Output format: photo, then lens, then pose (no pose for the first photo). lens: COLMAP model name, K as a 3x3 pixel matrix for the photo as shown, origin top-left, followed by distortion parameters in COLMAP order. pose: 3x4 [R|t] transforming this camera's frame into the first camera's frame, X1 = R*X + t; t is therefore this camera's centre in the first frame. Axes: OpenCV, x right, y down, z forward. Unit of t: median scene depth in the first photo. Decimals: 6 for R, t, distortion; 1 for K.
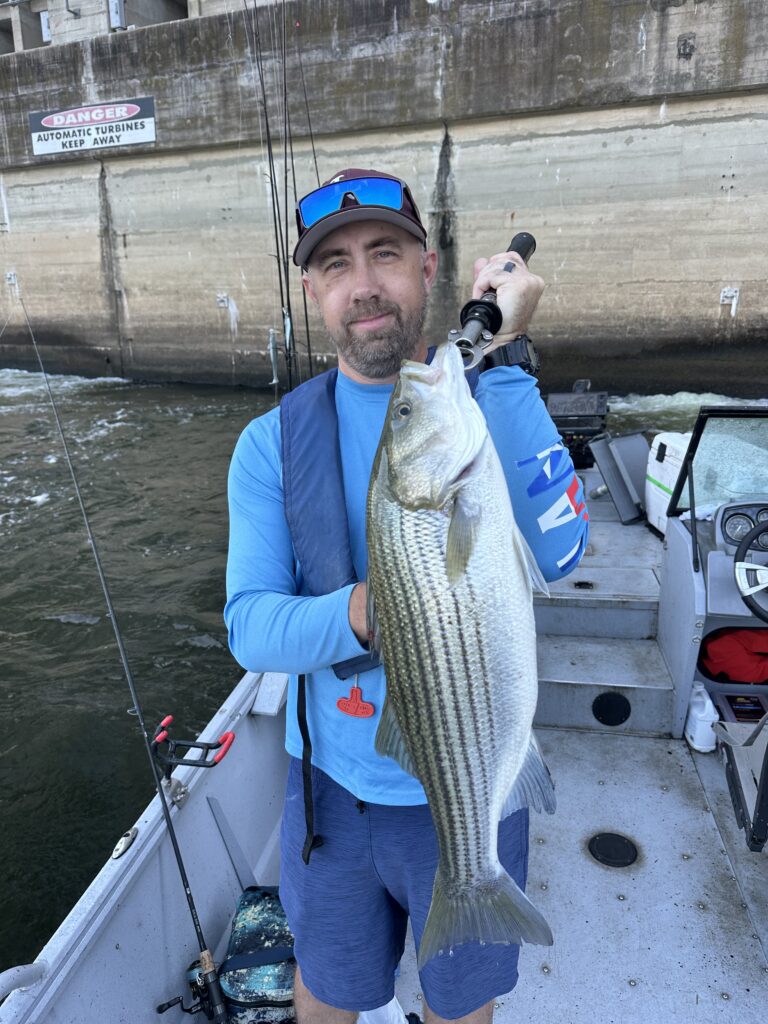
lens RADIAL K [[738.8, 0, 378.8], [0, 738.8, 521.0], [0, 0, 1]] dist [0.002776, -0.021105]
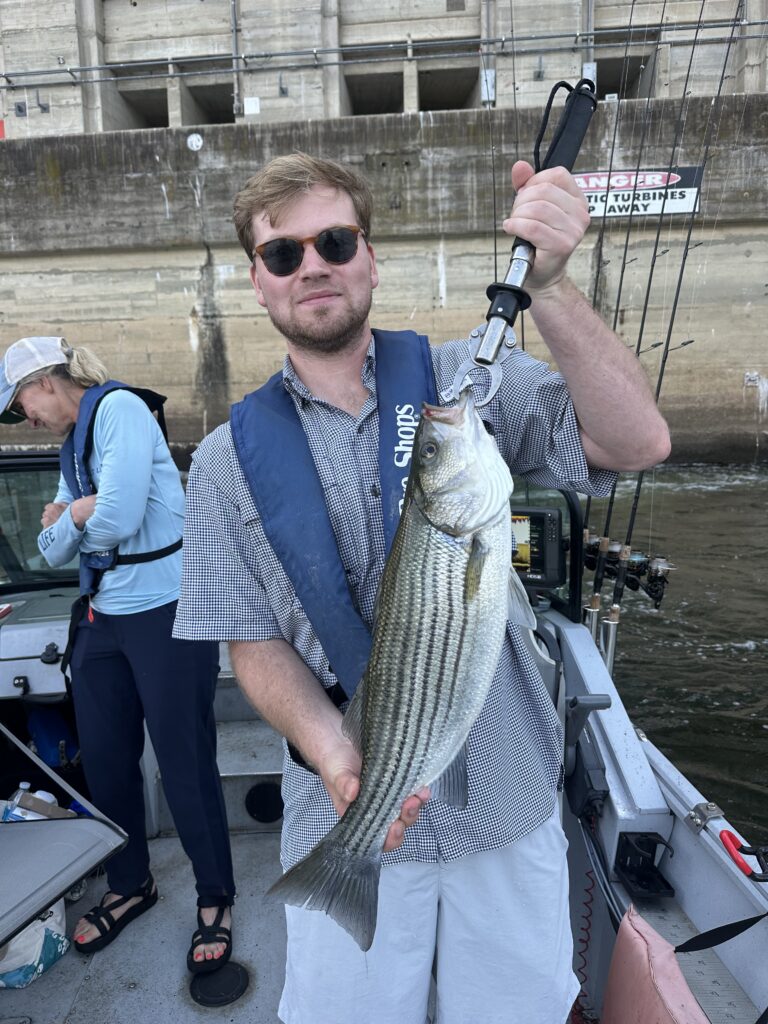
lens RADIAL K [[738.8, 0, 379.8], [0, 738.8, 507.2], [0, 0, 1]] dist [0.002776, -0.021105]
pose [[0.946083, -0.071467, 0.315943, -0.978083], [0.115258, 0.985797, -0.122149, -0.083551], [-0.302726, 0.151978, 0.940882, 0.303947]]
